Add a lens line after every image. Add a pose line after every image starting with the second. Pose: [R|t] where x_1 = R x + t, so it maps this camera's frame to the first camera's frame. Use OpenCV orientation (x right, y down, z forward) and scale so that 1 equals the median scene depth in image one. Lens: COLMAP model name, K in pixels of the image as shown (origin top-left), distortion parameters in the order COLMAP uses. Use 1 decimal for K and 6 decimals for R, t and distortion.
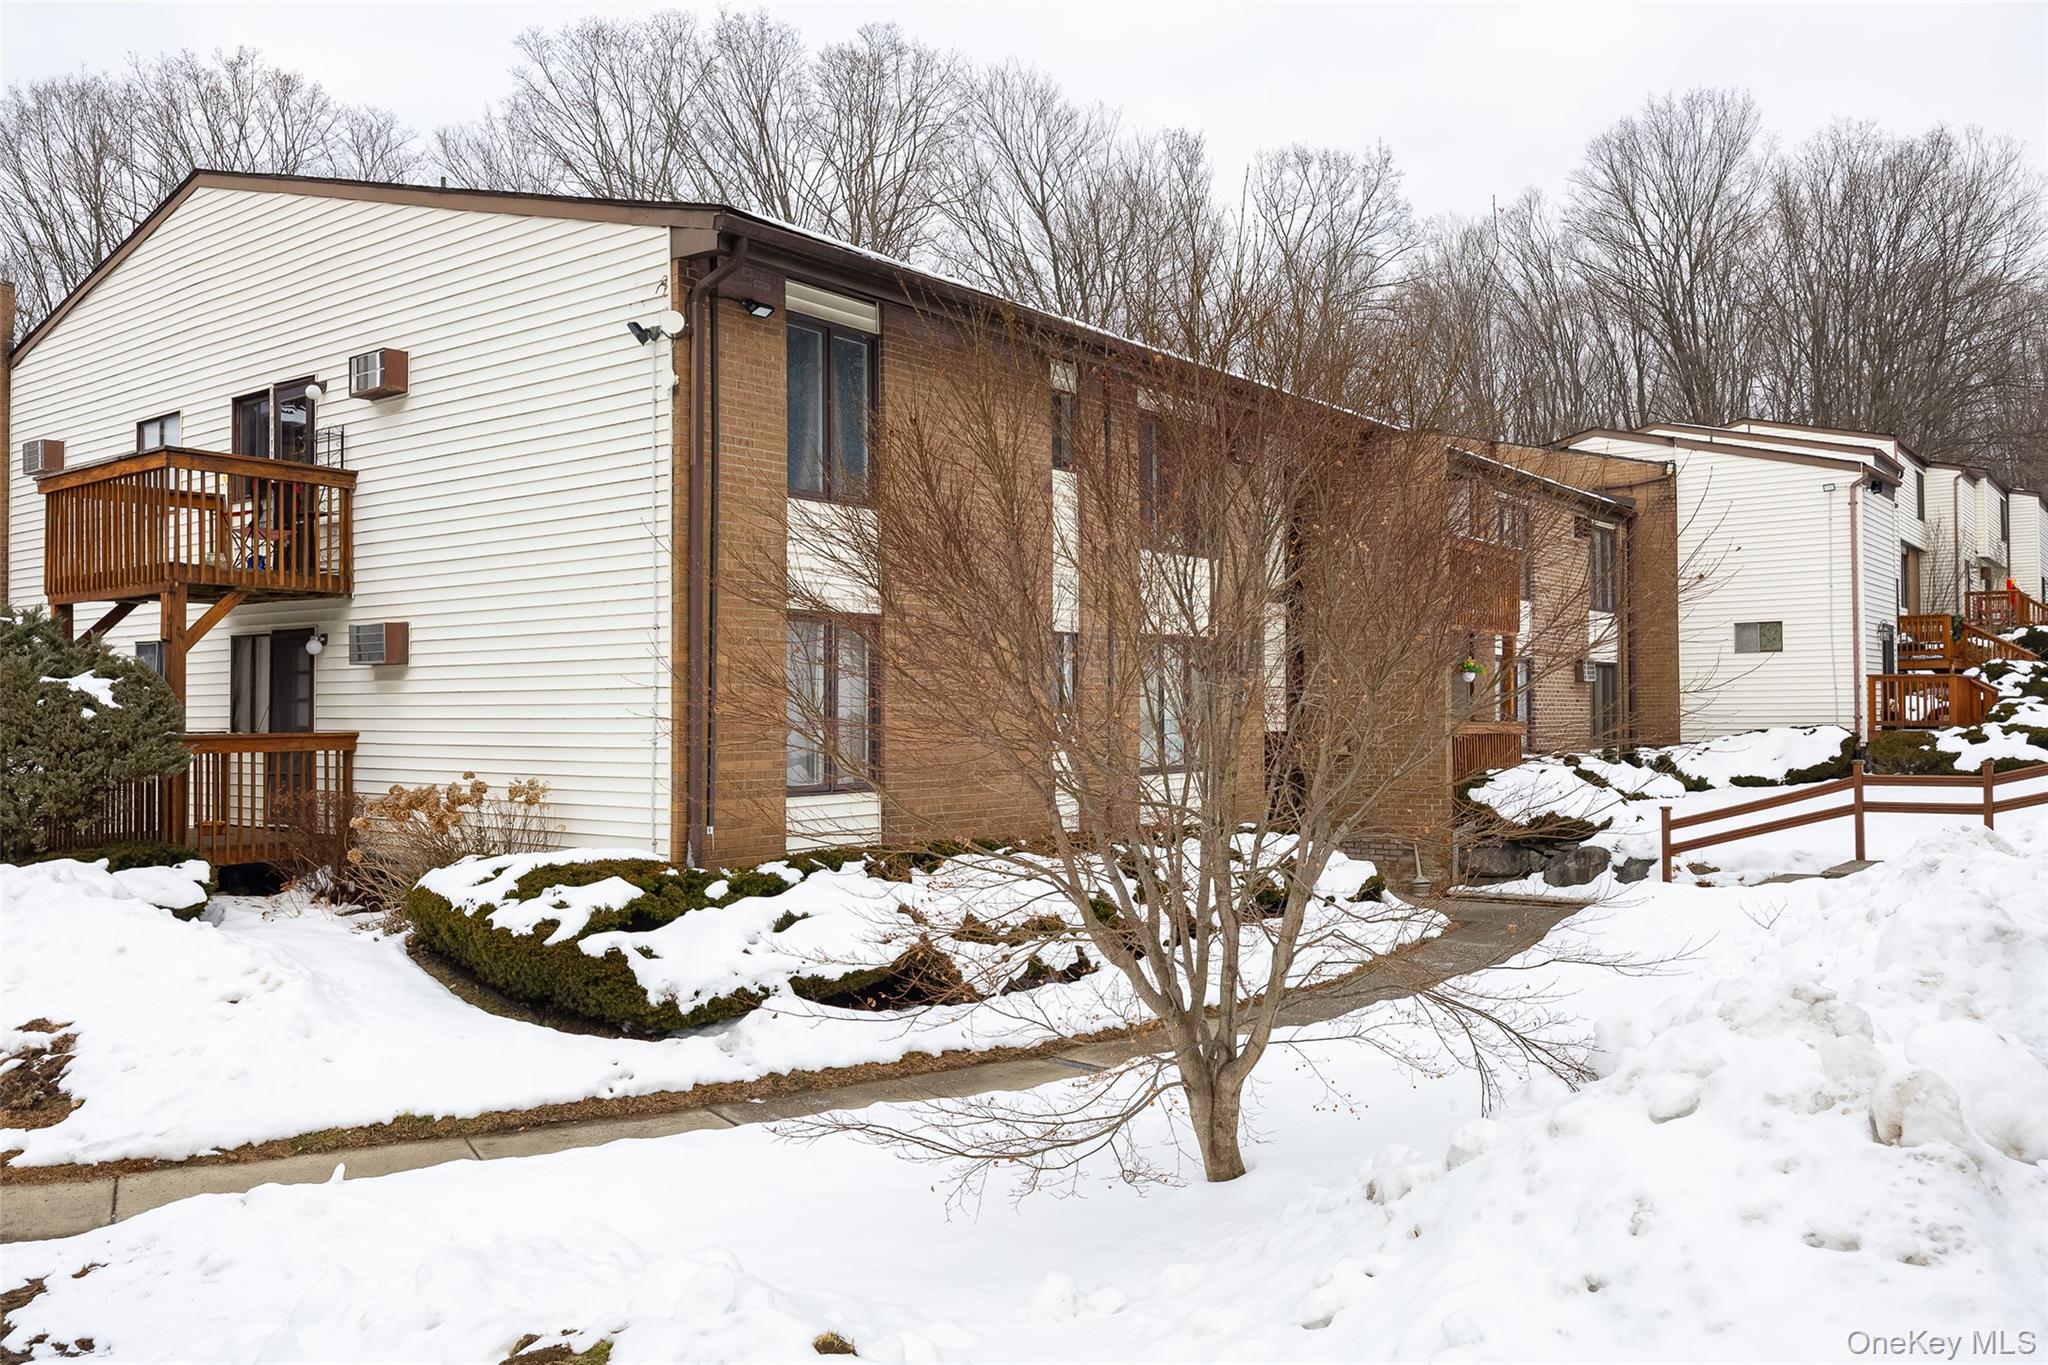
lens RADIAL K [[1585.9, 0, 1030.2], [0, 1585.9, 687.7], [0, 0, 1]] dist [-0.039815, -0.000206]
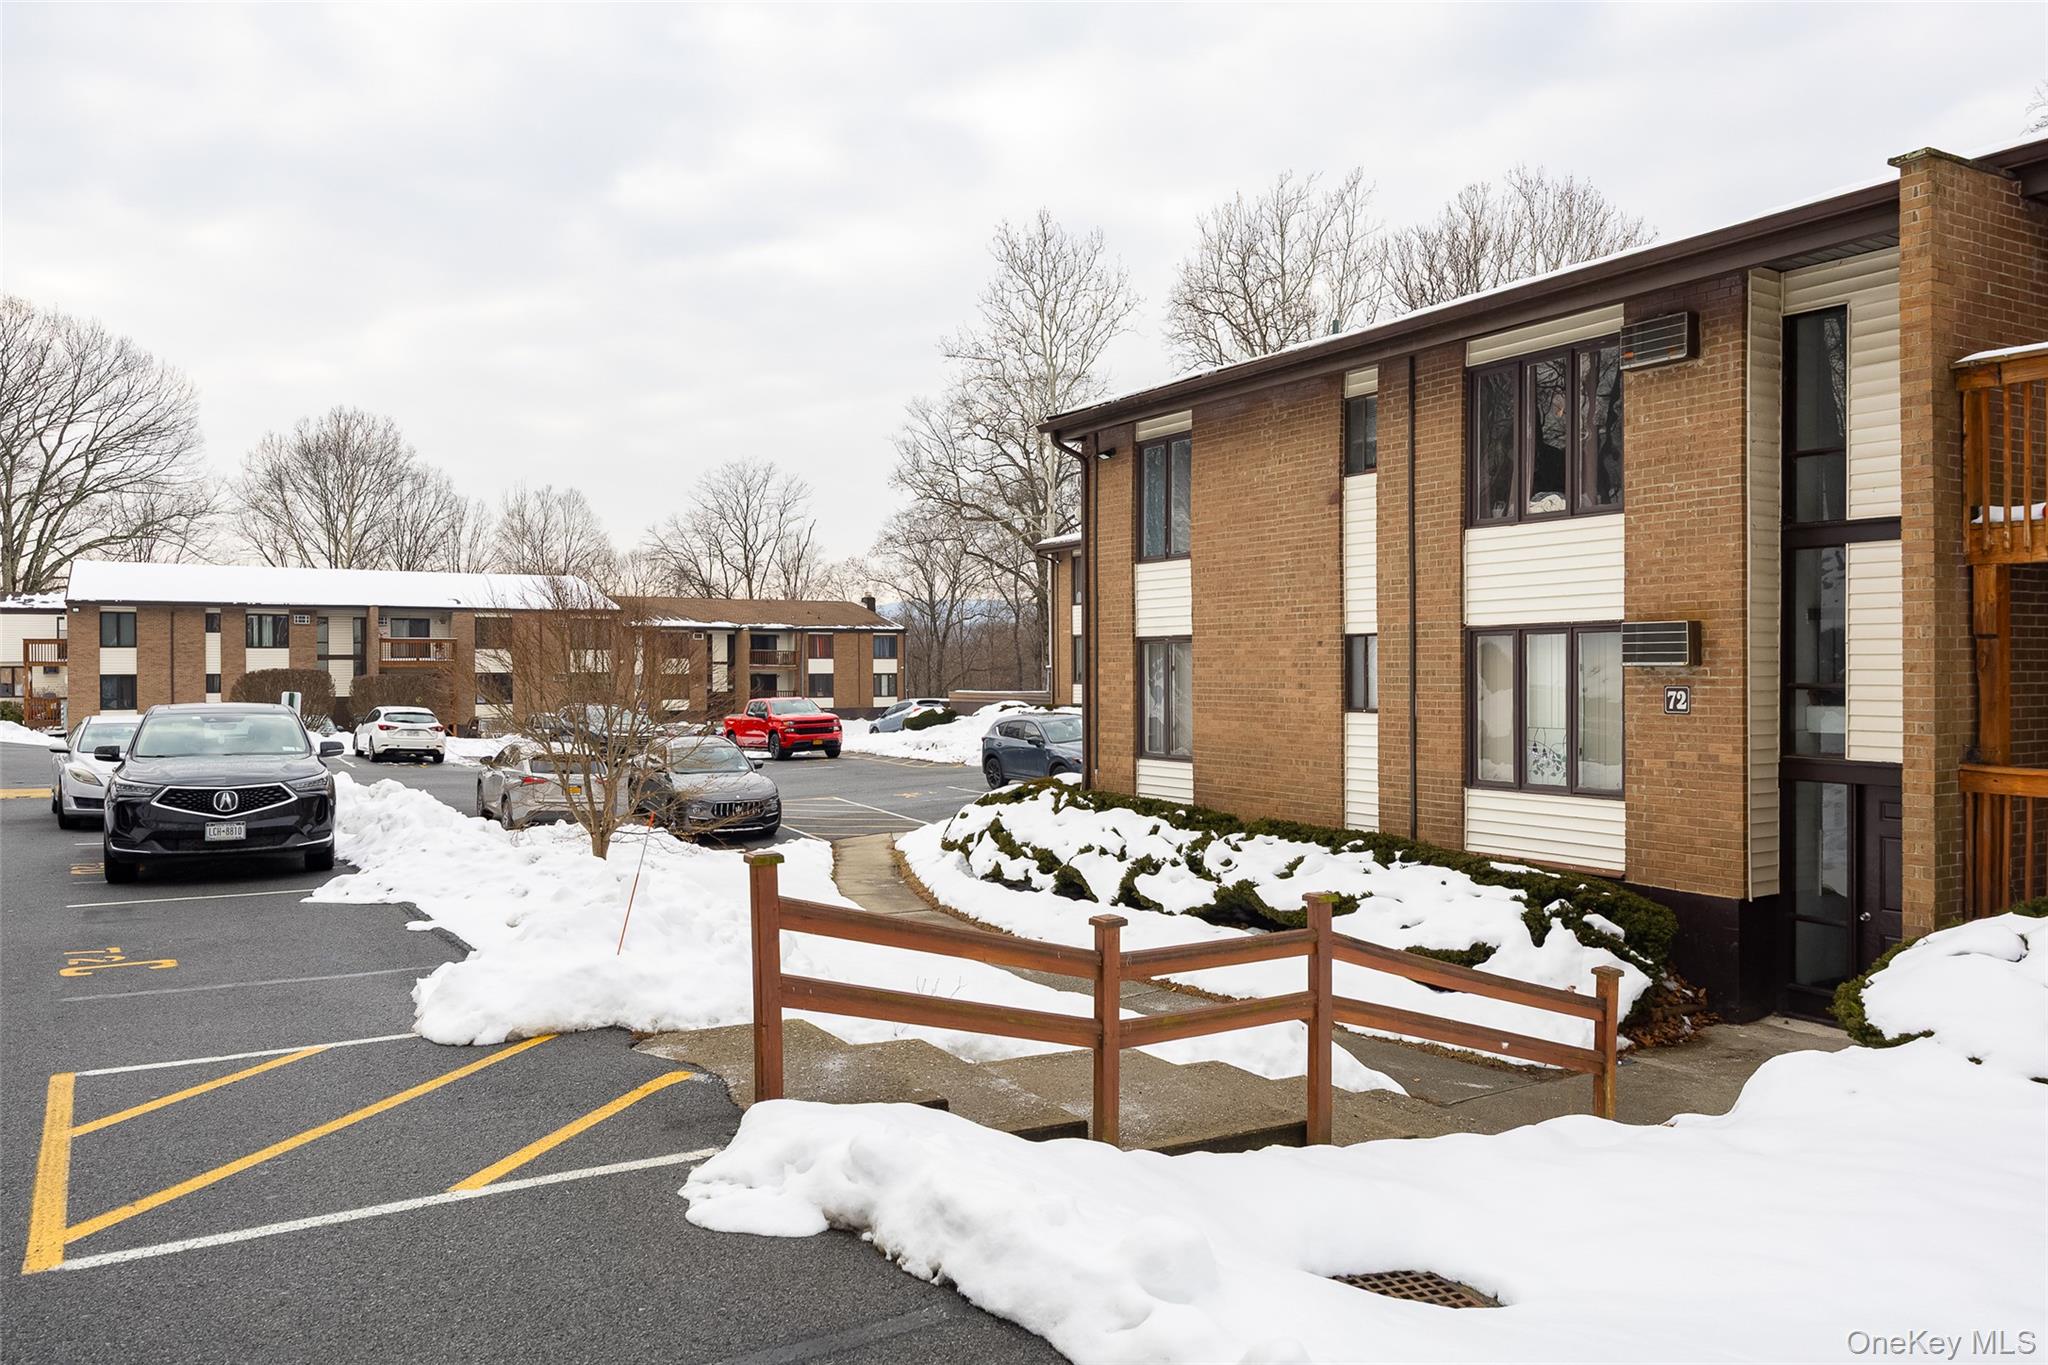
lens RADIAL K [[1503.4, 0, 1030.0], [0, 1503.4, 687.4], [0, 0, 1]] dist [0.006376, 0.002903]
pose [[-0.402583, 0.005783, -0.915365, 1.264281], [0.005359, 0.999978, 0.003961, -0.006879], [0.915368, -0.003311, -0.402605, 1.535939]]
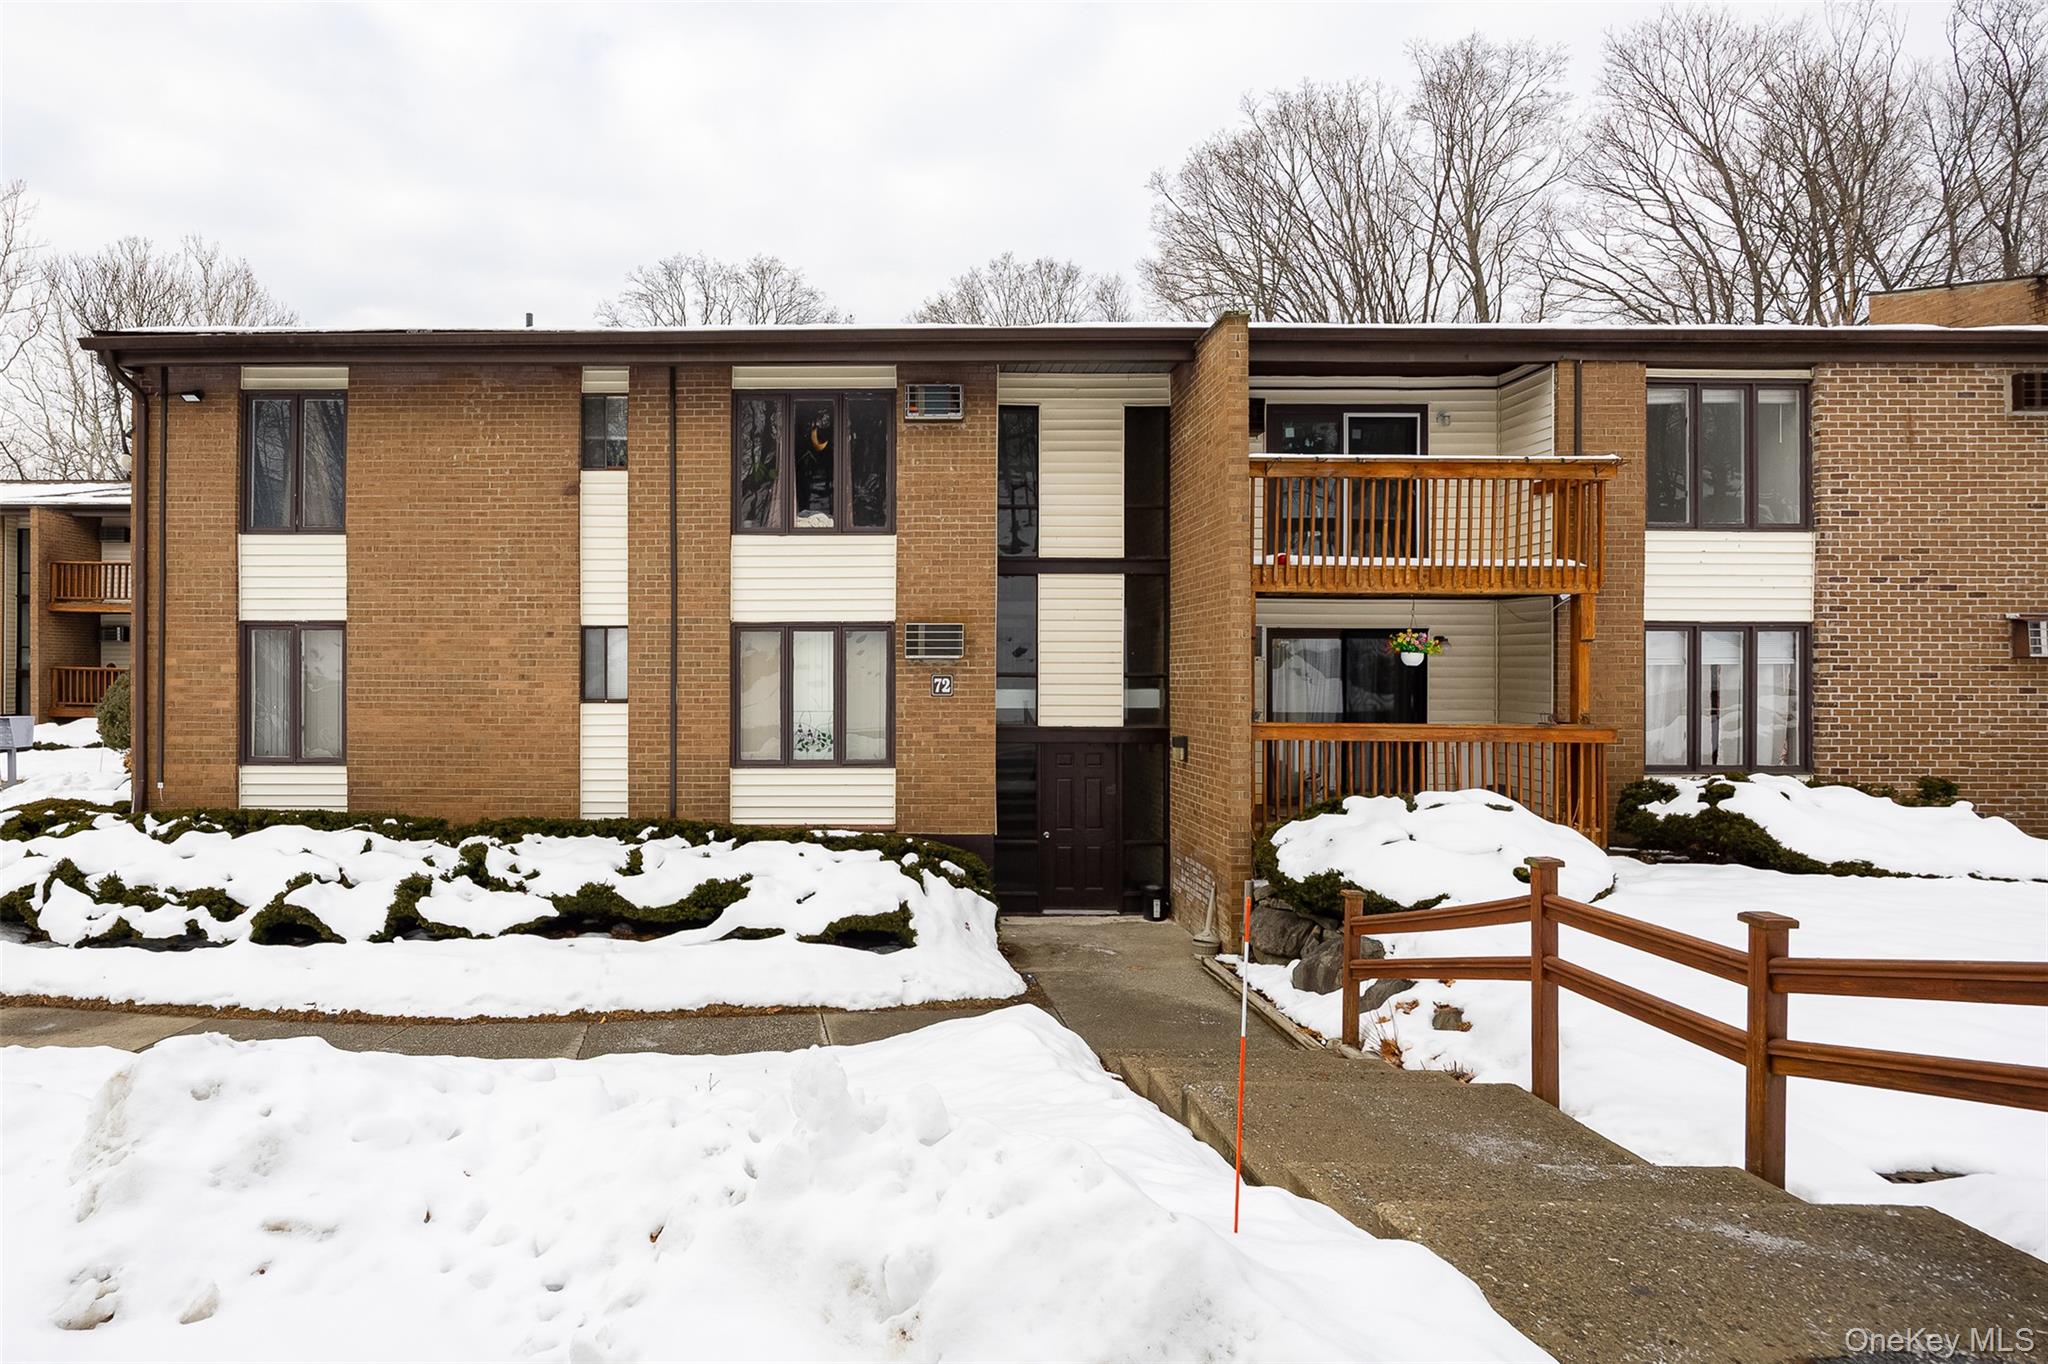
lens RADIAL K [[1084.5, 0, 1008.4], [0, 1084.5, 670.9], [0, 0, 1]] dist [-0.011680, 0.000503]
pose [[0.578321, -0.006373, -0.815784, 0.954790], [0.007190, 0.999970, -0.002715, -0.001592], [0.815777, -0.004296, 0.578350, 1.028223]]
